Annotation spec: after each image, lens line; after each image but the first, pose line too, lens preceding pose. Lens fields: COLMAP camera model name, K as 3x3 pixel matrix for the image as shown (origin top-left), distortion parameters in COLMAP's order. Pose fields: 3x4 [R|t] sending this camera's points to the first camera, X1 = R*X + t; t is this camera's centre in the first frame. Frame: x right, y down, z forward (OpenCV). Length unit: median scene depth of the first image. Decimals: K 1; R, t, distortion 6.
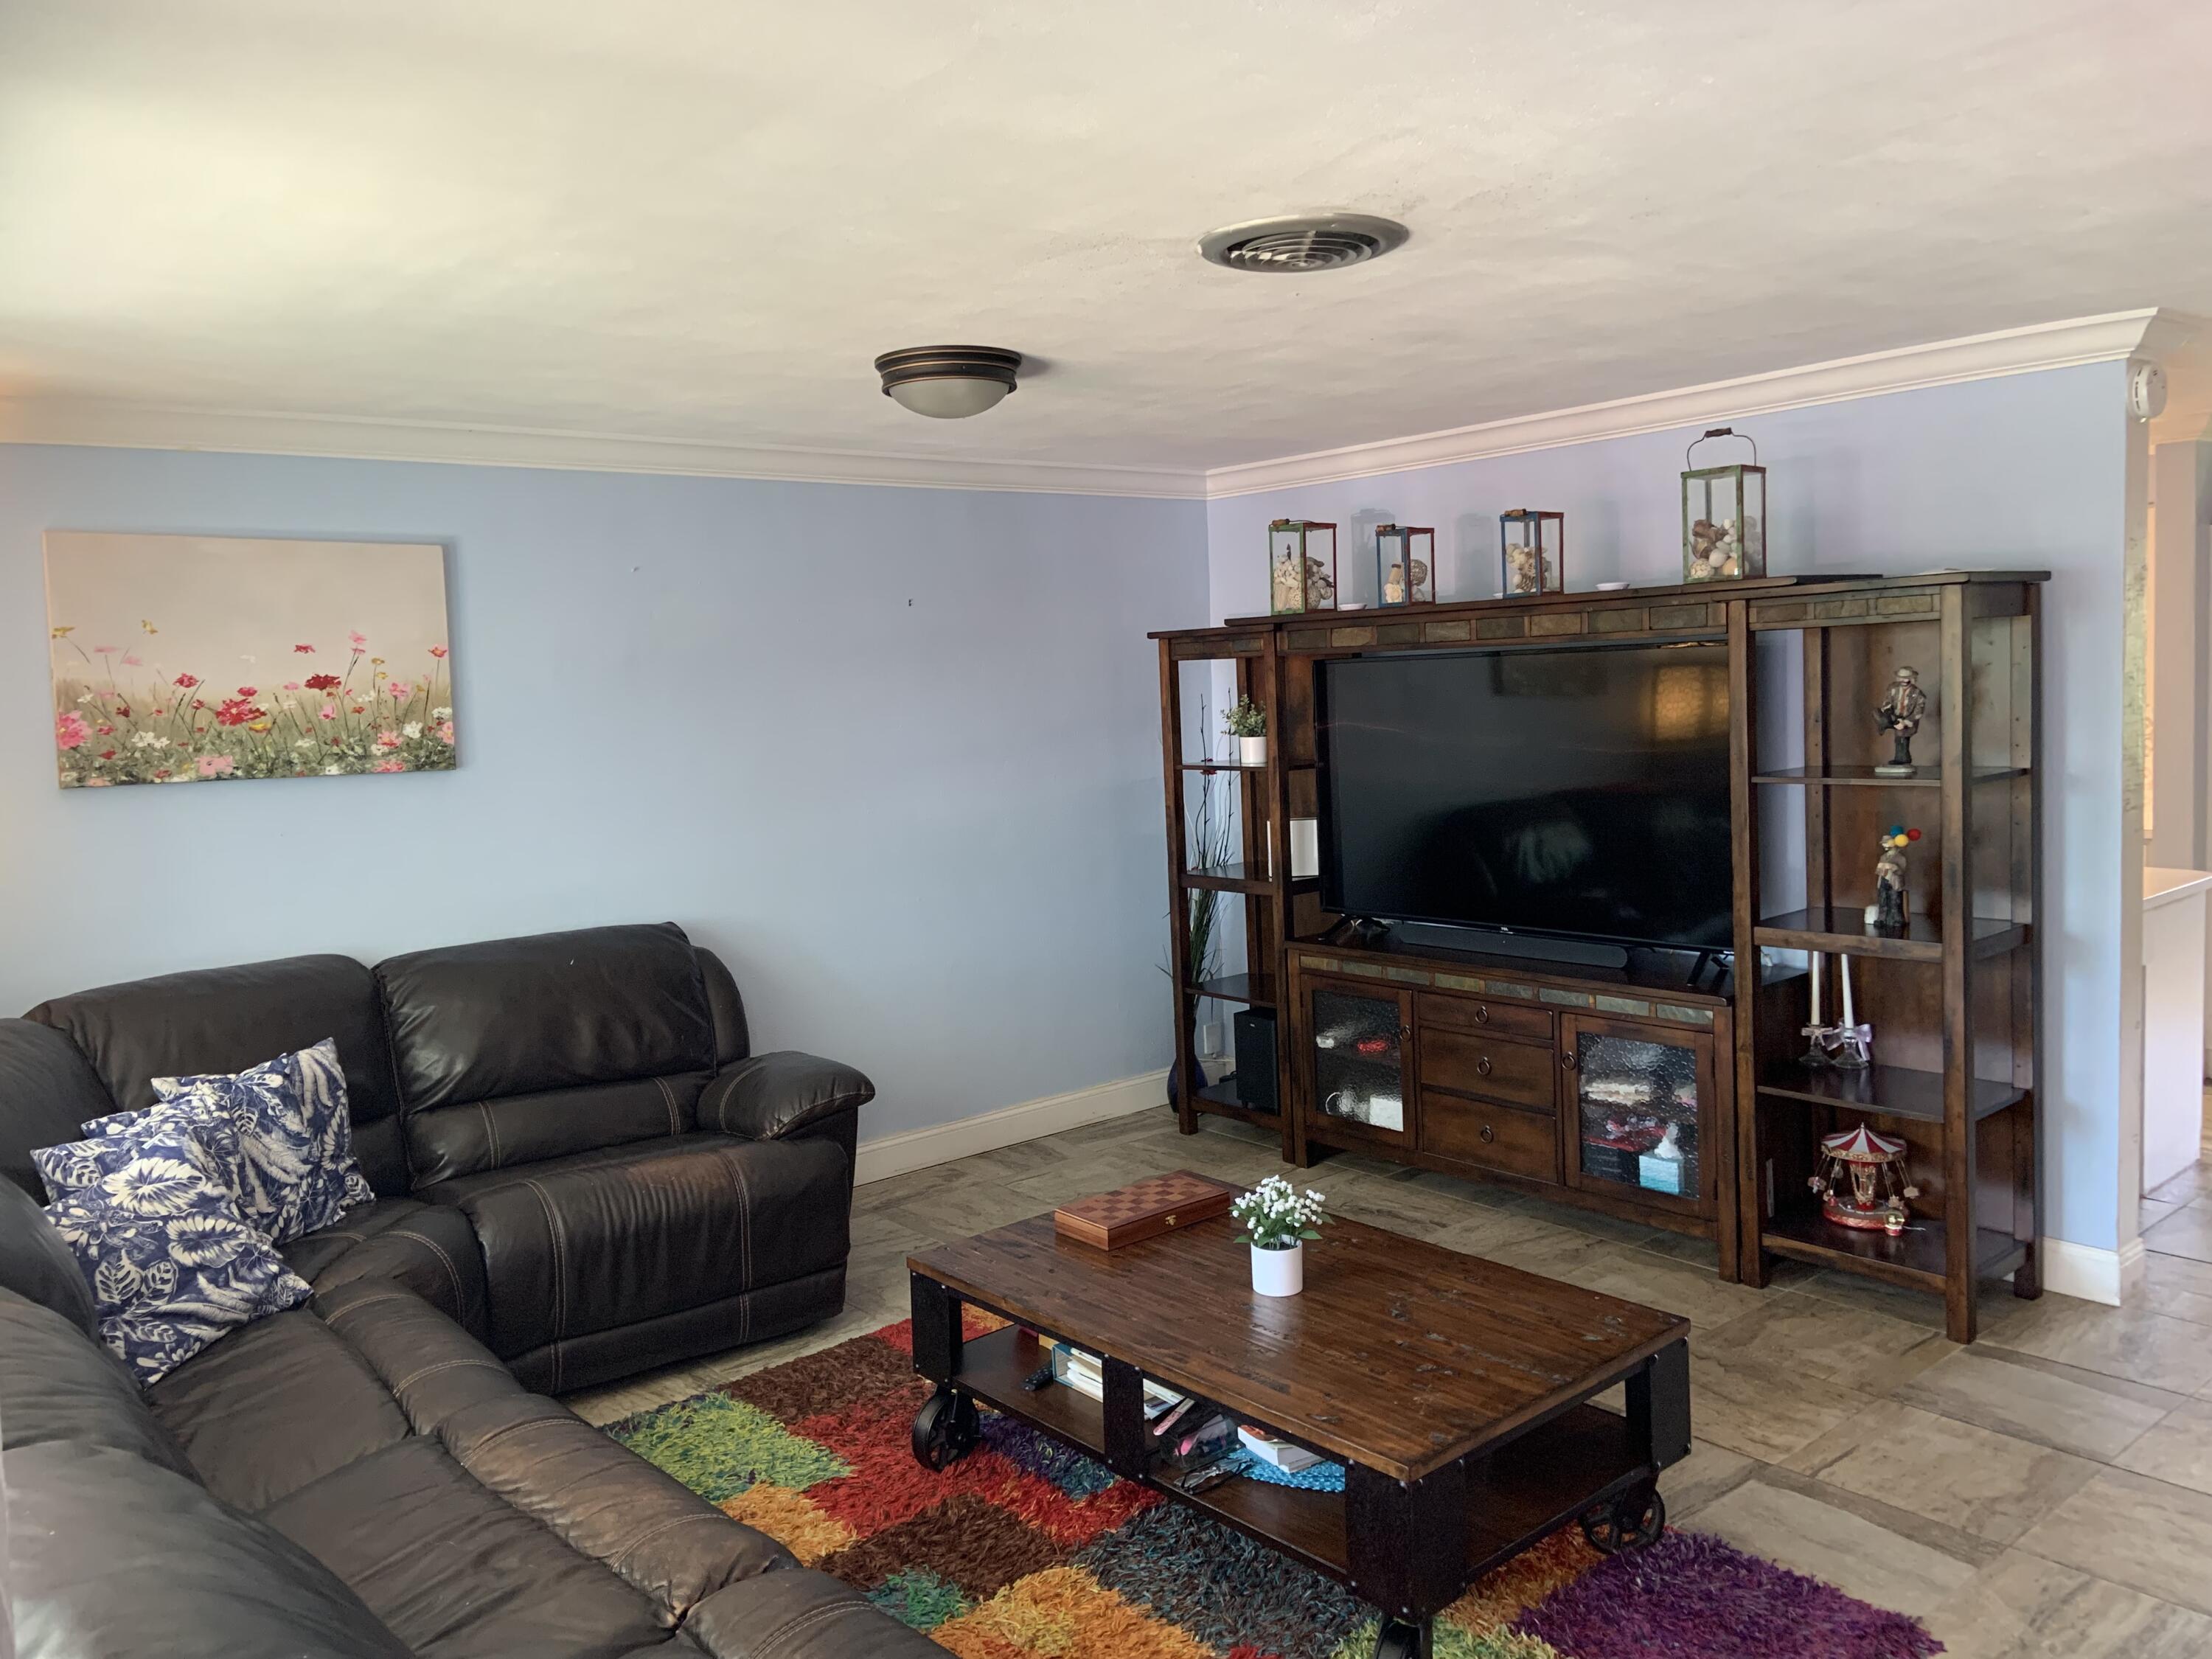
lens RADIAL K [[1649.6, 0, 1094.5], [0, 1649.6, 844.9], [0, 0, 1]] dist [0.073886, -0.094055]
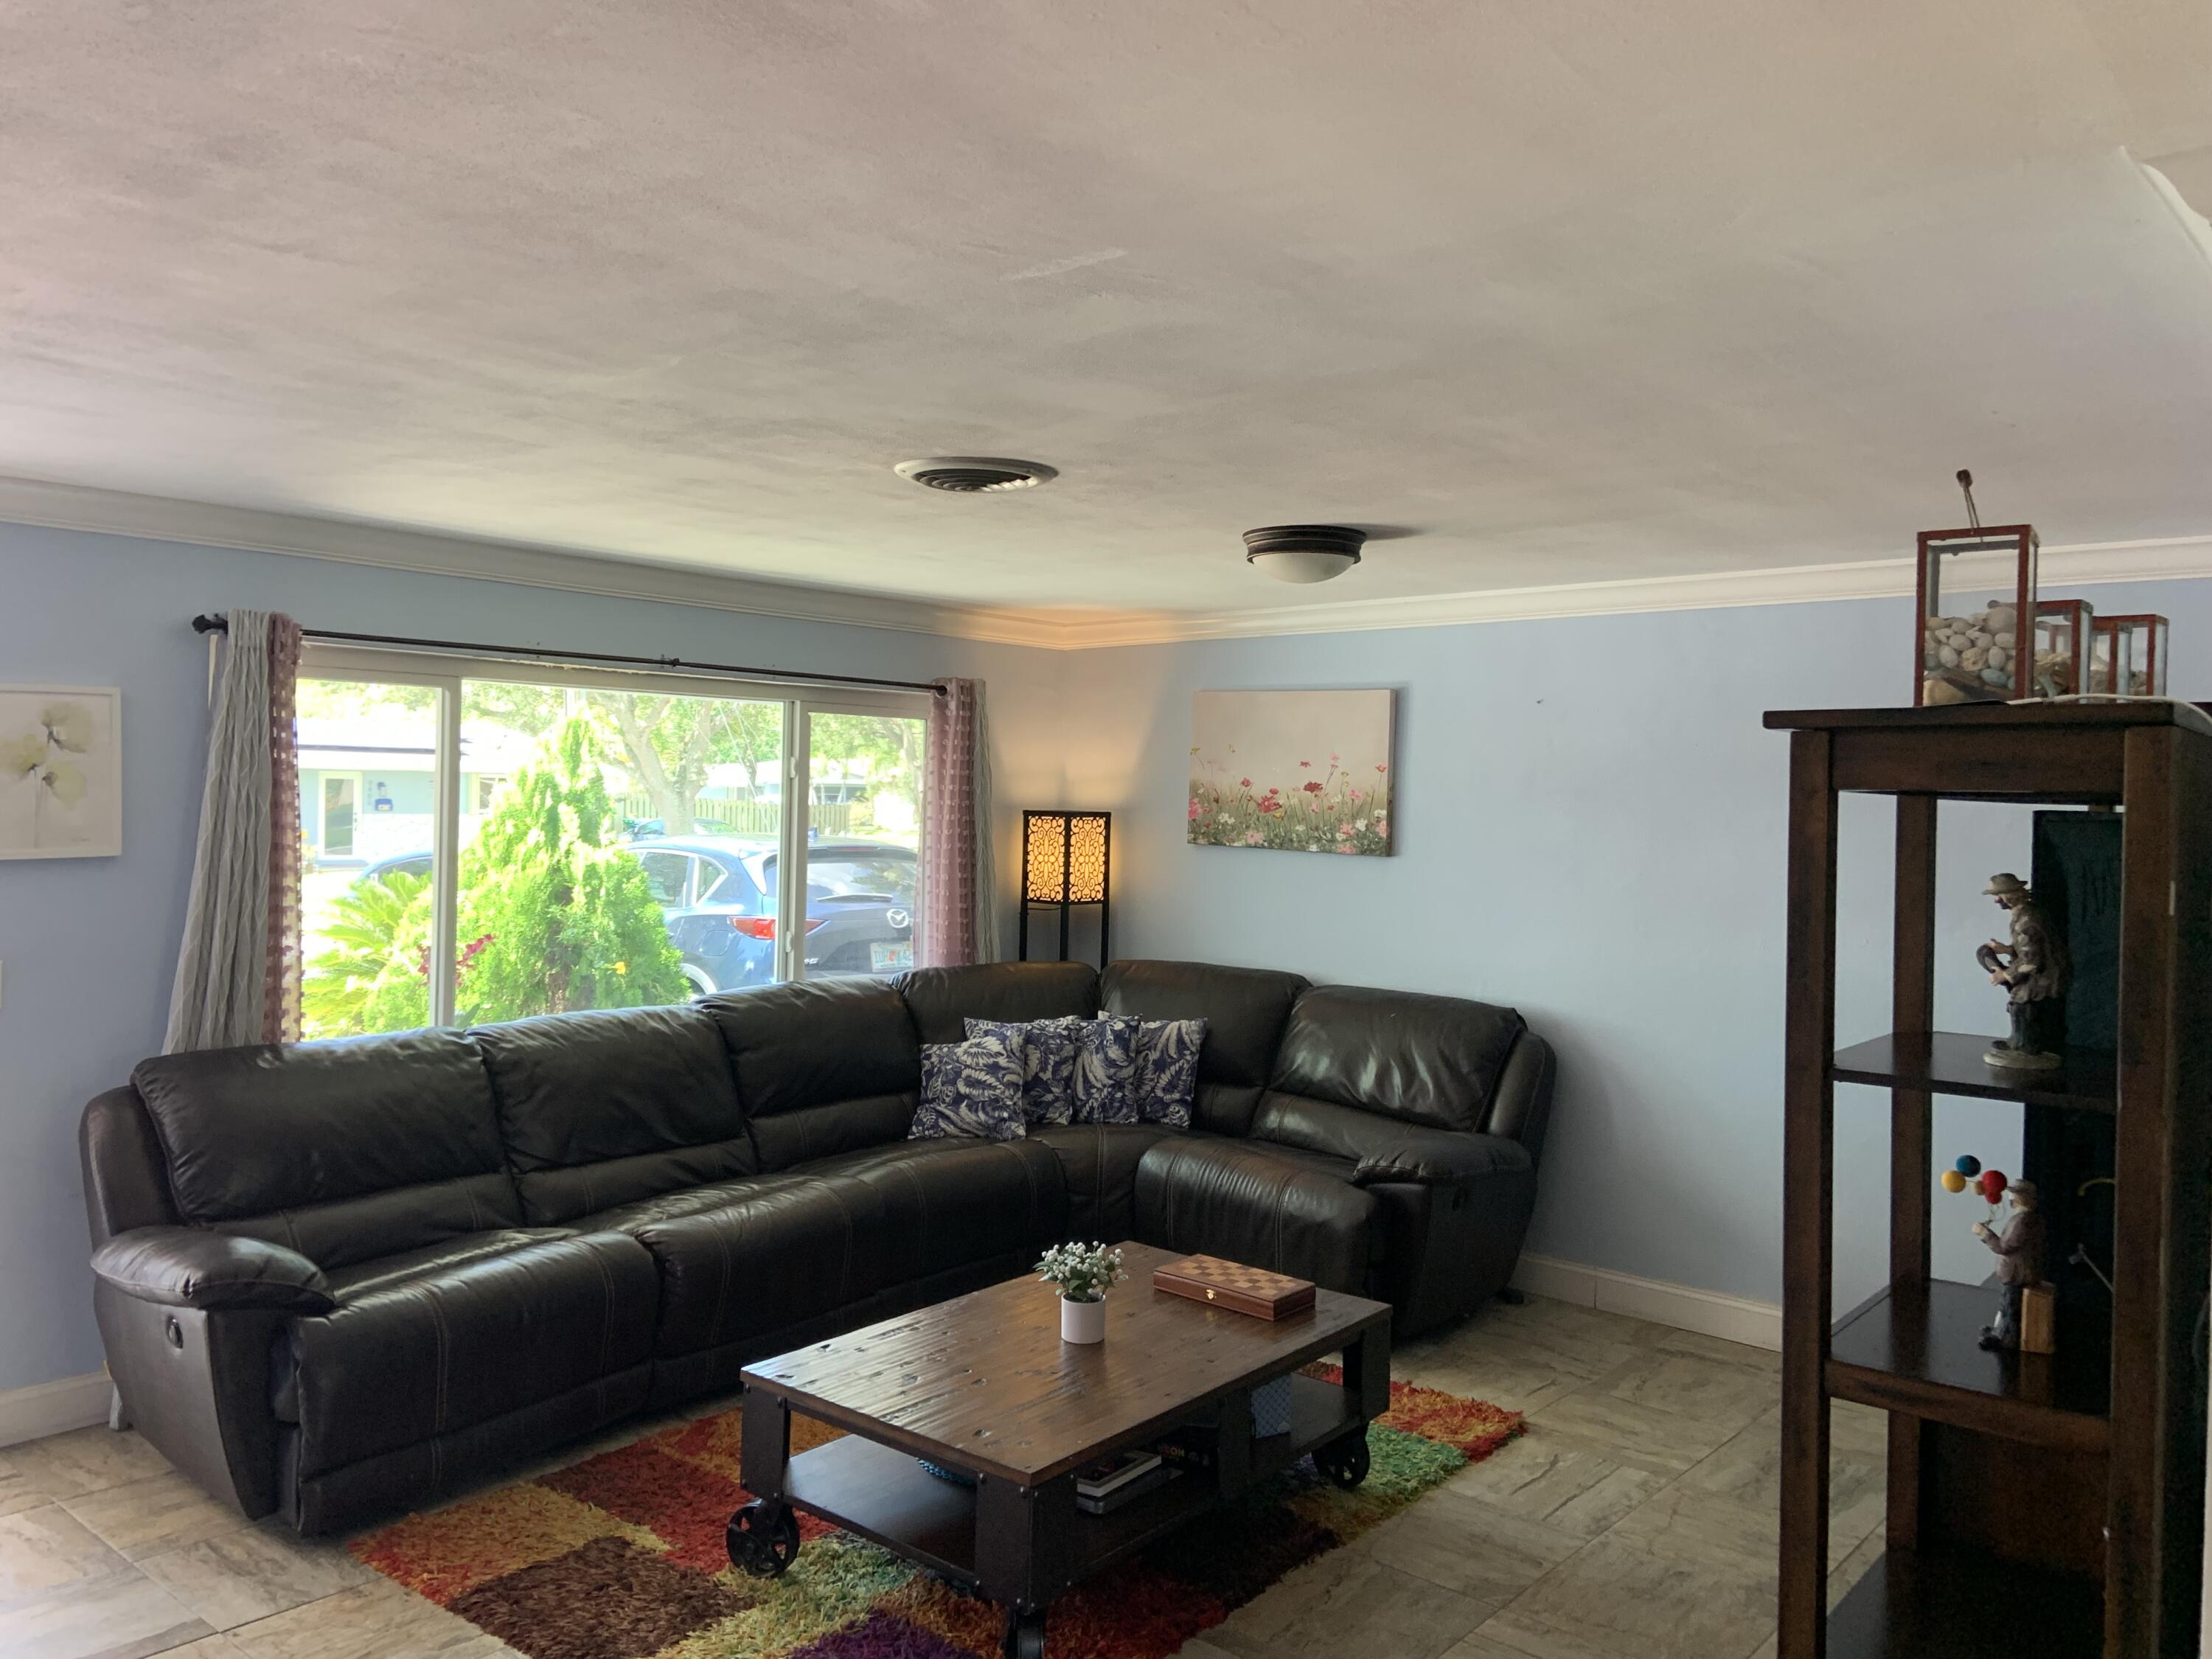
lens RADIAL K [[1649.6, 0, 1097.3], [0, 1649.6, 806.7], [0, 0, 1]] dist [0.073886, -0.094055]
pose [[0.153439, 0.058923, -0.986400, 0.975267], [-0.122771, 0.991623, 0.040138, -0.121082], [0.980502, 0.114942, 0.159388, 0.615128]]
